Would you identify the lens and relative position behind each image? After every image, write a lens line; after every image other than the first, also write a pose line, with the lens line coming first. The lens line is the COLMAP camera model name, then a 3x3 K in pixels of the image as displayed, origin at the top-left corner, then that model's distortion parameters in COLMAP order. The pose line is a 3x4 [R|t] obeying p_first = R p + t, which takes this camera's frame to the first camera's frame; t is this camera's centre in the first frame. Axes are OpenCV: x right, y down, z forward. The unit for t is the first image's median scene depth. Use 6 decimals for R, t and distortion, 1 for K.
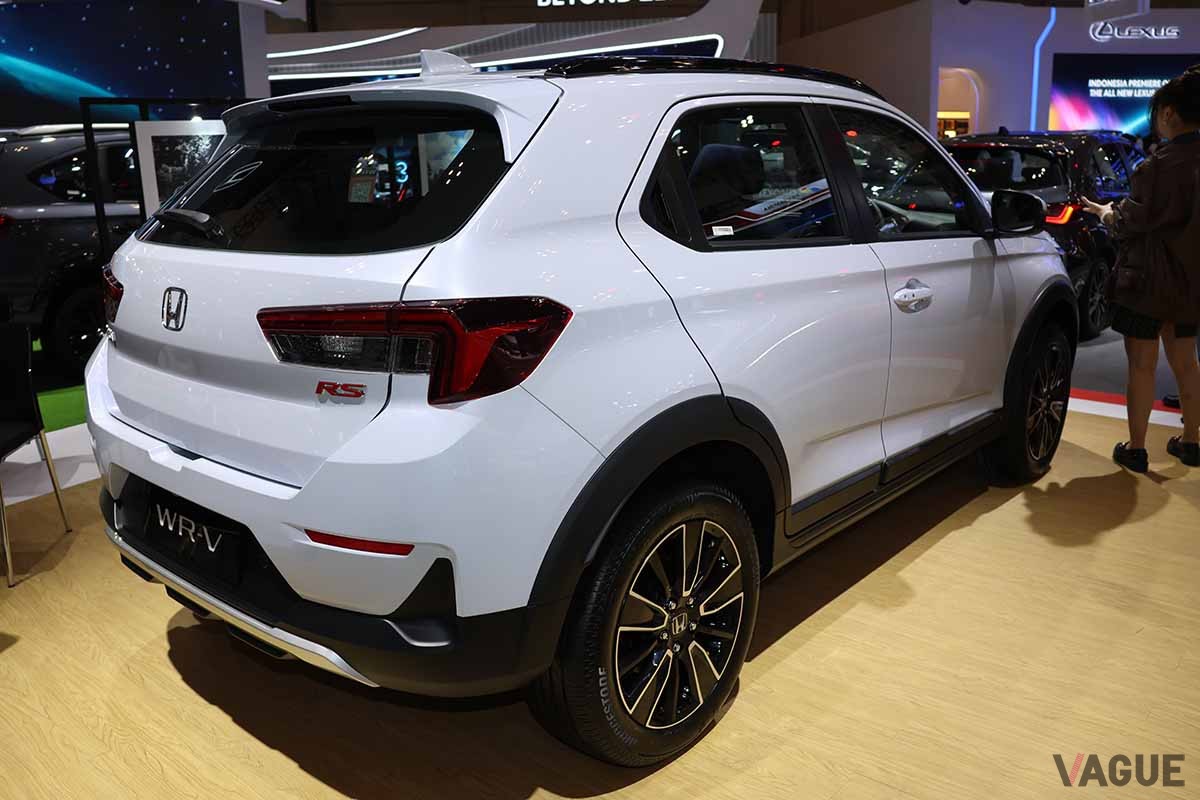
lens RADIAL K [[1003.6, 0, 600.0], [0, 1003.6, 400.0], [0, 0, 1]] dist [-0.145383, 0.066881]
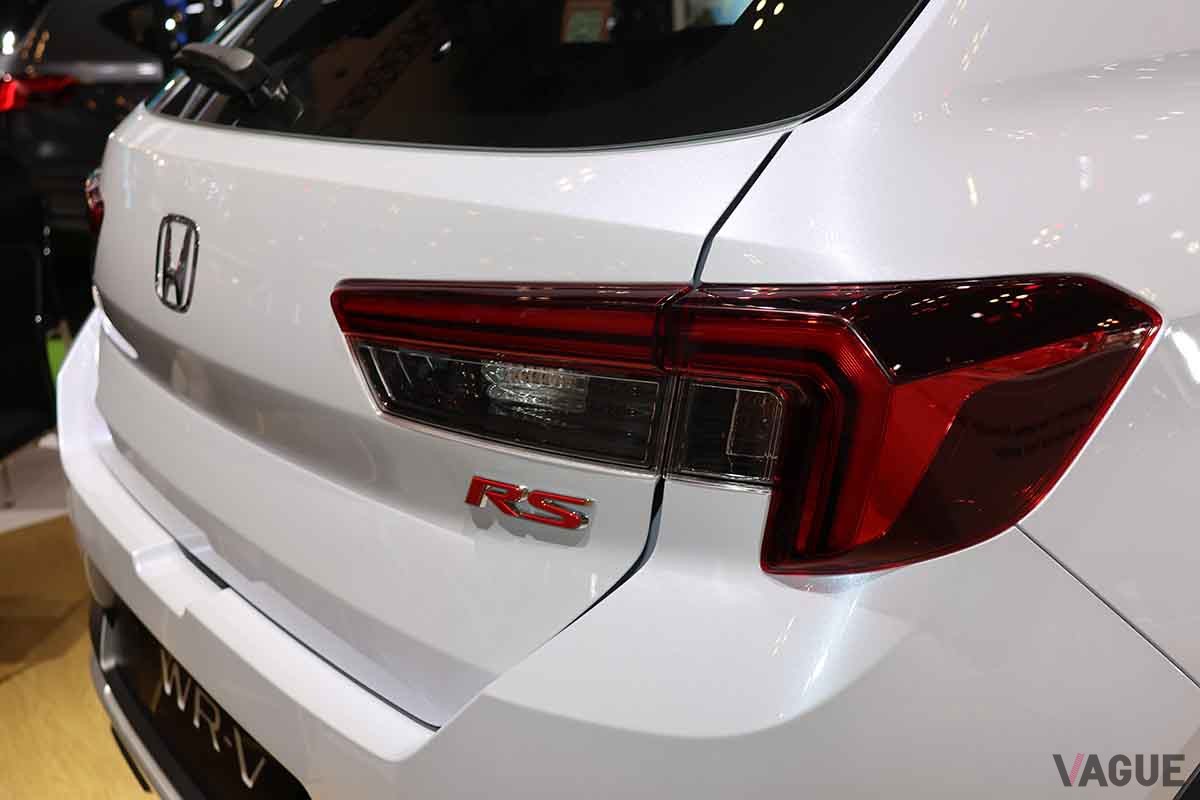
lens RADIAL K [[1307.8, 0, 600.0], [0, 1307.8, 400.0], [0, 0, 1]] dist [-0.002534, 0.003703]
pose [[0.976267, 0.043701, -0.212117, -0.127424], [-0.033446, 0.998103, 0.051699, -0.077820], [0.213974, -0.043377, 0.975876, 0.513019]]
